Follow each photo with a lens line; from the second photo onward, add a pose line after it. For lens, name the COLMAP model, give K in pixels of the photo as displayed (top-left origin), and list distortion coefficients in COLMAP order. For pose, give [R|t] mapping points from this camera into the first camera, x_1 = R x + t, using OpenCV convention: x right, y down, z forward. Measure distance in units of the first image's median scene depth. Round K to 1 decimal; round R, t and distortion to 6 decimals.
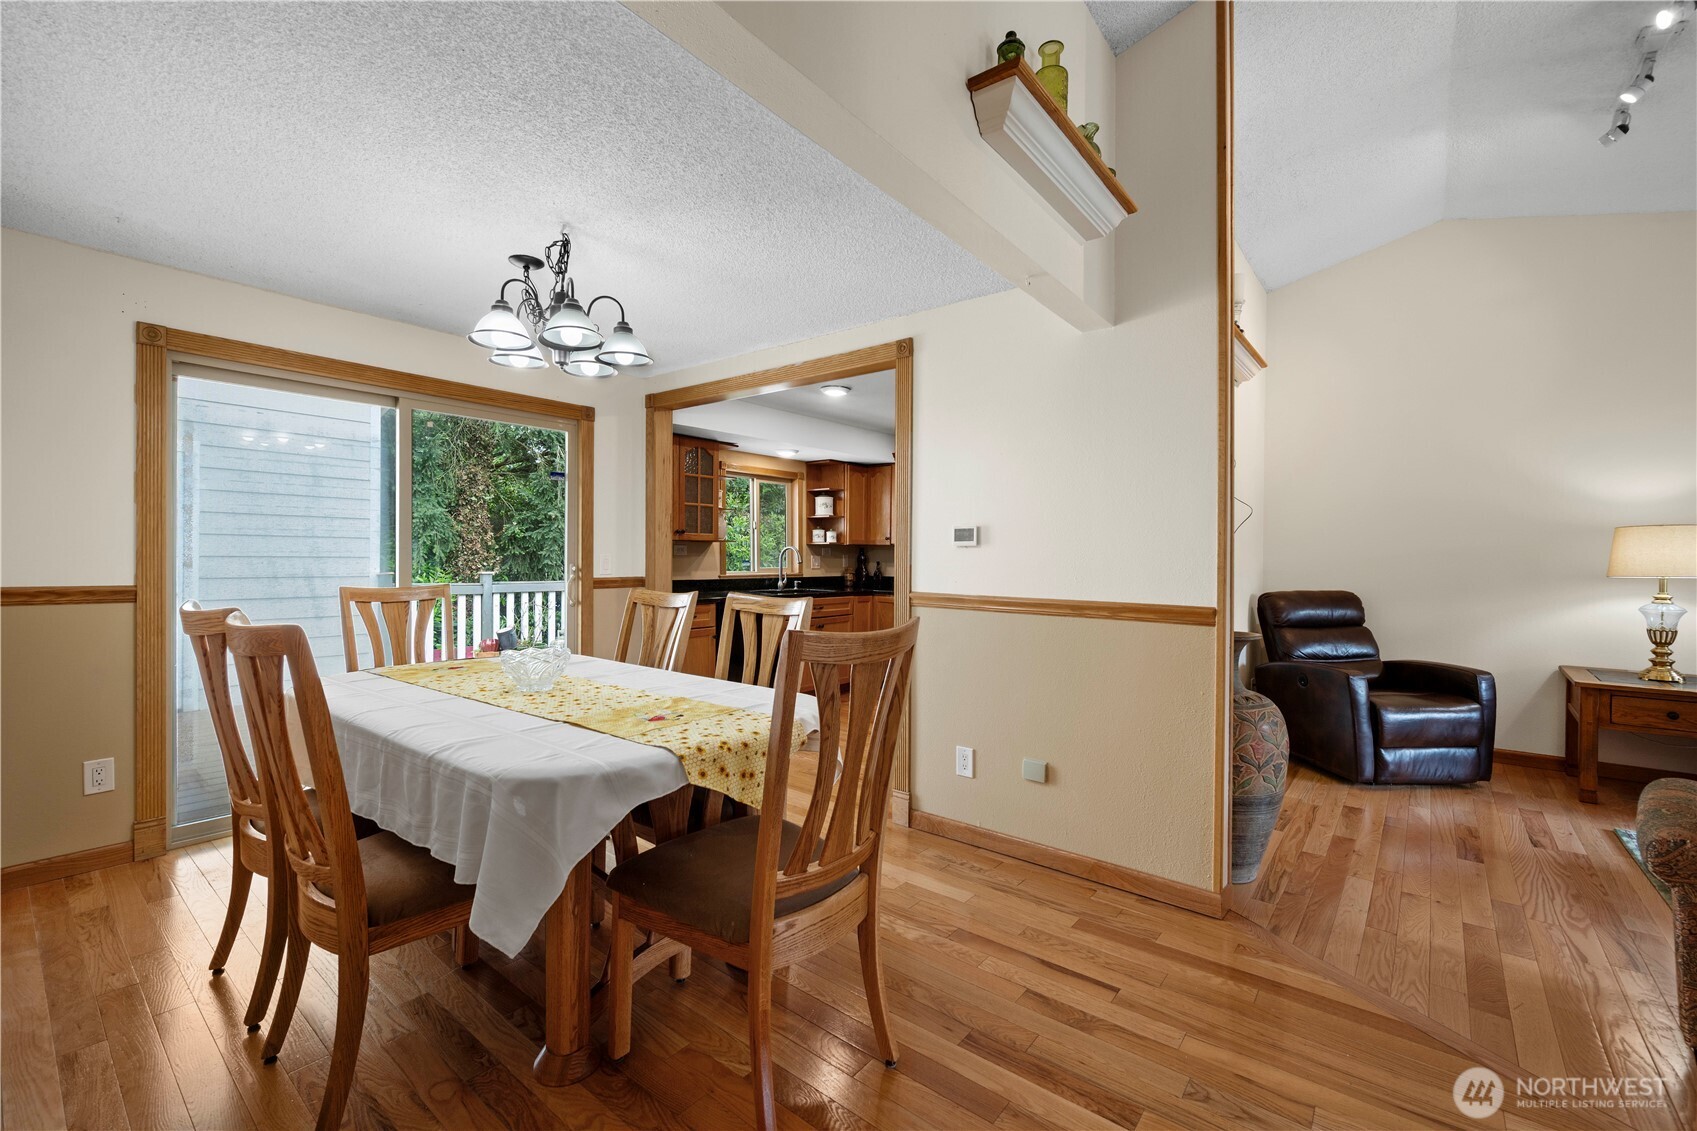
lens RADIAL K [[716.6, 0, 850.5], [0, 716.6, 563.5], [0, 0, 1]] dist [0.000689, 0.000004]
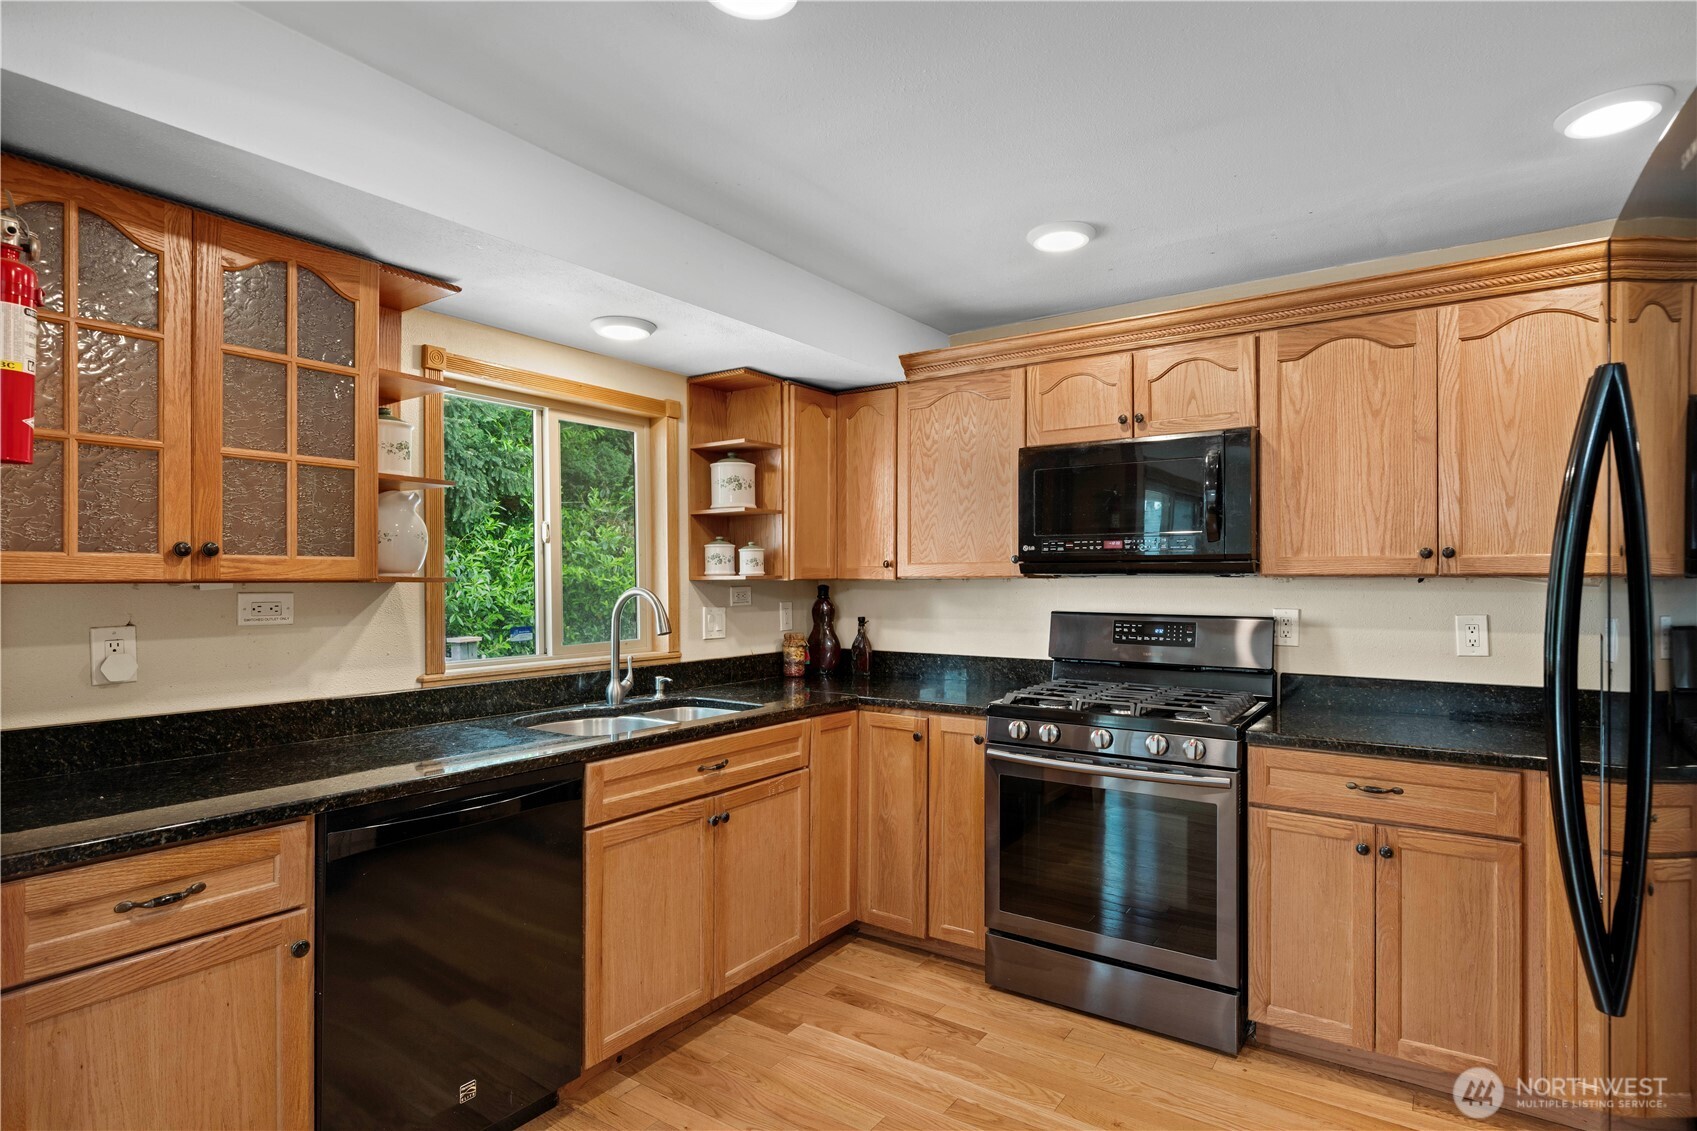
lens RADIAL K [[894.5, 0, 843.7], [0, 894.5, 572.0], [0, 0, 1]] dist [0.002027, 0.000746]
pose [[0.997410, -0.006738, 0.071607, -0.011043], [0.008077, 0.999798, -0.018423, -0.021349], [-0.071469, 0.018953, 0.997263, 0.491926]]
